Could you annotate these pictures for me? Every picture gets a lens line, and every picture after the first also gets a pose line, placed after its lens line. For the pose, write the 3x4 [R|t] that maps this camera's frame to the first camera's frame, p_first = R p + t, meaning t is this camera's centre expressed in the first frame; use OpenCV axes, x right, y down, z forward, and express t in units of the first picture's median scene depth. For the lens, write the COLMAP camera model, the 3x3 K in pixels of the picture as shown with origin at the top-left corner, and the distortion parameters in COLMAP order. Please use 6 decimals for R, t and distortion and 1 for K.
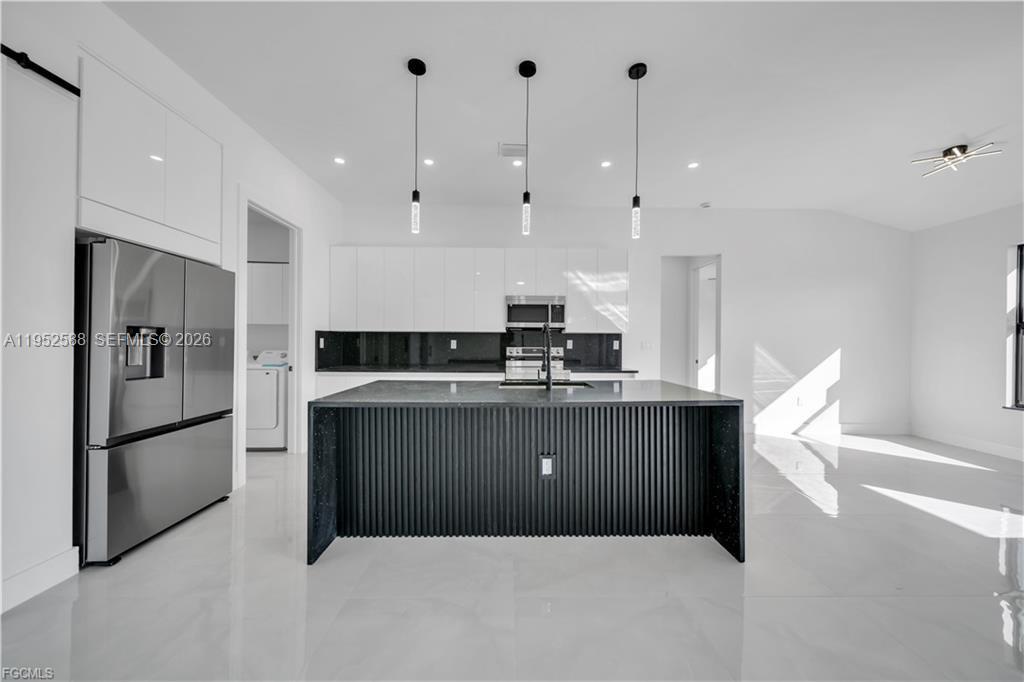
lens RADIAL K [[355.9, 0, 511.5], [0, 355.9, 342.9], [0, 0, 1]] dist [0.001922, -0.000060]
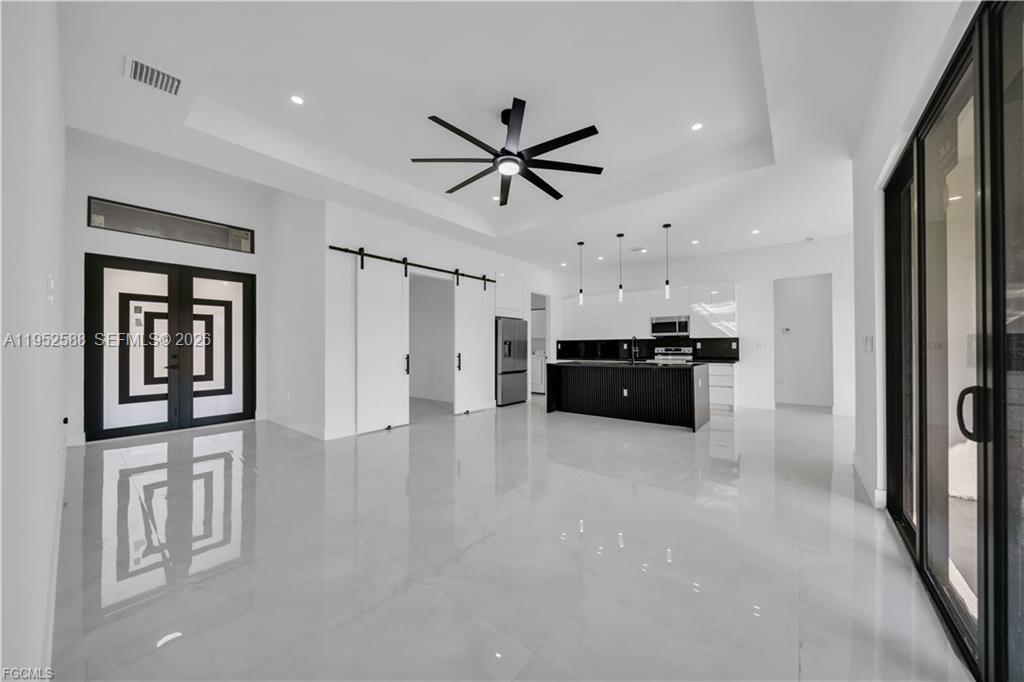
lens RADIAL K [[353.6, 0, 511.4], [0, 353.6, 343.9], [0, 0, 1]] dist [-0.001227, -0.000141]
pose [[0.771640, -0.014022, -0.635905, 0.554750], [0.008259, 0.999894, -0.012025, 0.009332], [0.636006, 0.004027, 0.771673, -0.762520]]
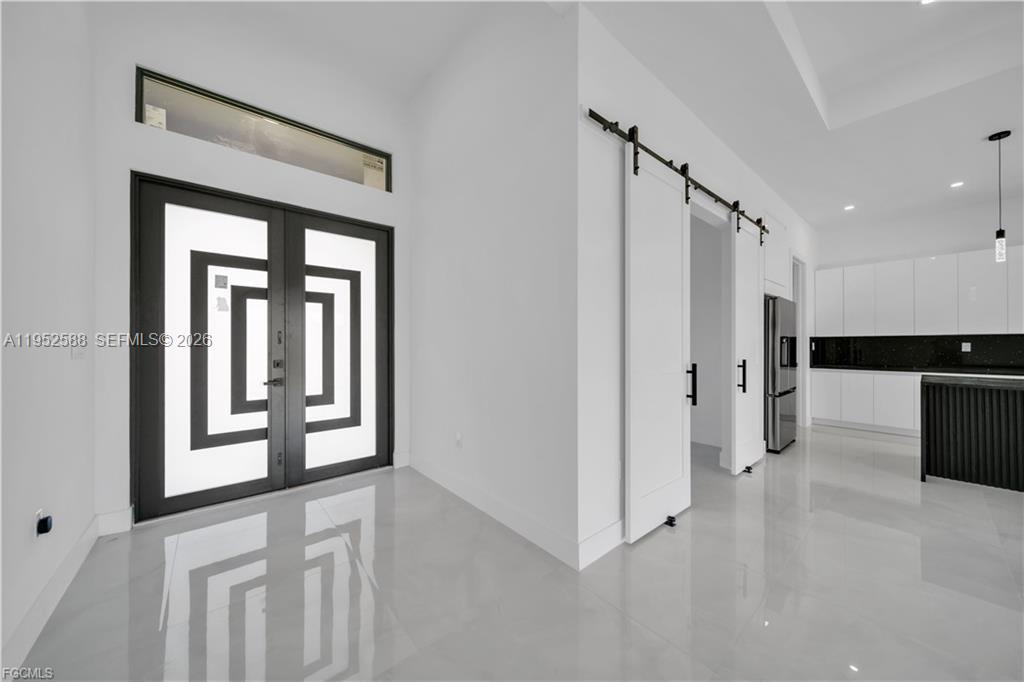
lens RADIAL K [[355.9, 0, 511.5], [0, 355.9, 342.9], [0, 0, 1]] dist [0.001922, -0.000060]
pose [[0.637635, -0.012013, -0.770245, -0.220384], [0.004939, 0.999922, -0.011507, -0.002395], [0.770323, 0.003533, 0.637645, -0.661655]]
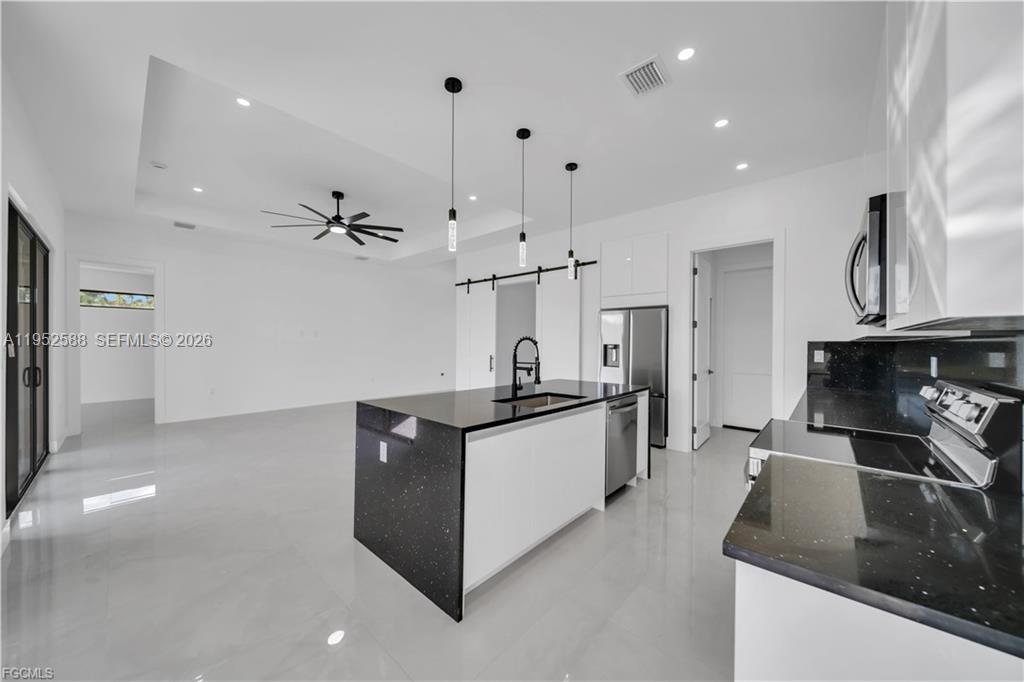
lens RADIAL K [[358.6, 0, 514.6], [0, 358.6, 342.3], [0, 0, 1]] dist [0.002308, 0.000100]
pose [[-0.662862, -0.012758, -0.748632, 0.534010], [-0.008491, 0.999919, -0.009522, -0.016622], [0.748693, 0.000045, -0.662917, 0.977384]]
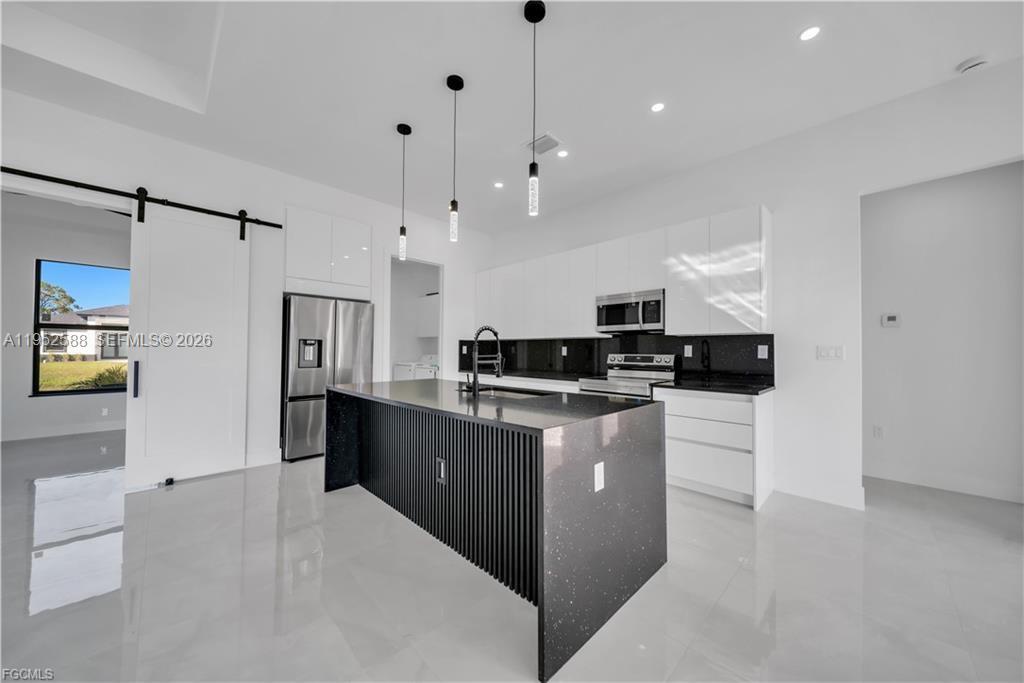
lens RADIAL K [[355.9, 0, 511.5], [0, 355.9, 343.4], [0, 0, 1]] dist [0.001922, -0.000060]
pose [[0.693378, -0.015537, -0.720407, 0.485646], [-0.002760, 0.999703, -0.024217, 0.007775], [0.720569, 0.018780, 0.693129, 0.222292]]
